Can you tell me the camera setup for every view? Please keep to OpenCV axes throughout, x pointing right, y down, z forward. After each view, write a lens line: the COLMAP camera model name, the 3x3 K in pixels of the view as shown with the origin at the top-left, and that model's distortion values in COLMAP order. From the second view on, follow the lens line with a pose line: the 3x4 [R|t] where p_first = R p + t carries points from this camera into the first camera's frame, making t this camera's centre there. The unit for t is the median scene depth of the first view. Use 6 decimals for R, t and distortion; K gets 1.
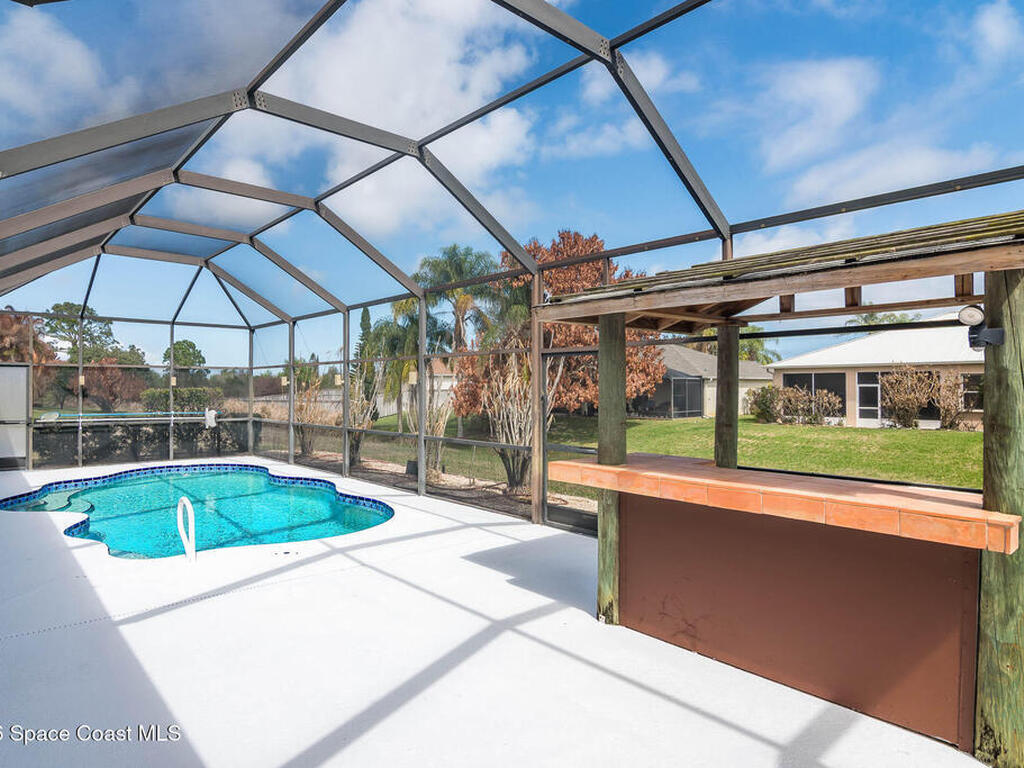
lens RADIAL K [[611.3, 0, 478.0], [0, 611.3, 376.0], [0, 0, 1]] dist [0.000460, -0.000026]
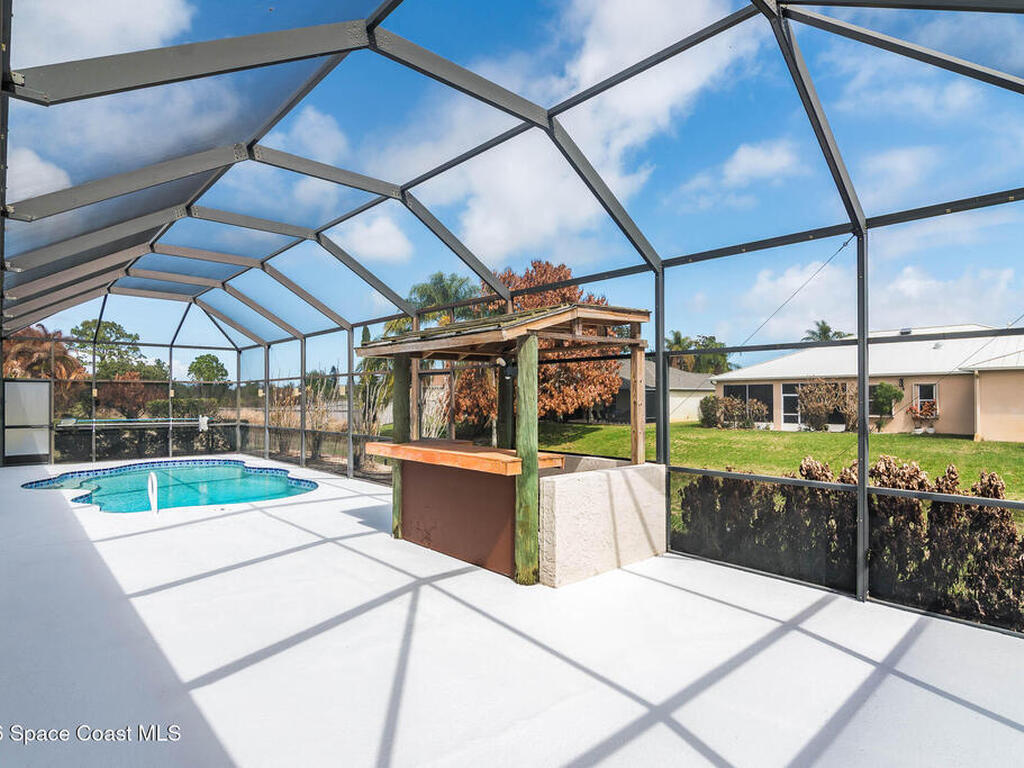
lens RADIAL K [[574.2, 0, 512.0], [0, 574.2, 384.0], [0, 0, 1]] dist [0.000374, -0.000572]
pose [[0.999481, -0.001678, 0.032181, 0.093784], [0.001841, 0.999986, -0.005060, -0.001658], [-0.032172, 0.005117, 0.999469, -0.112310]]
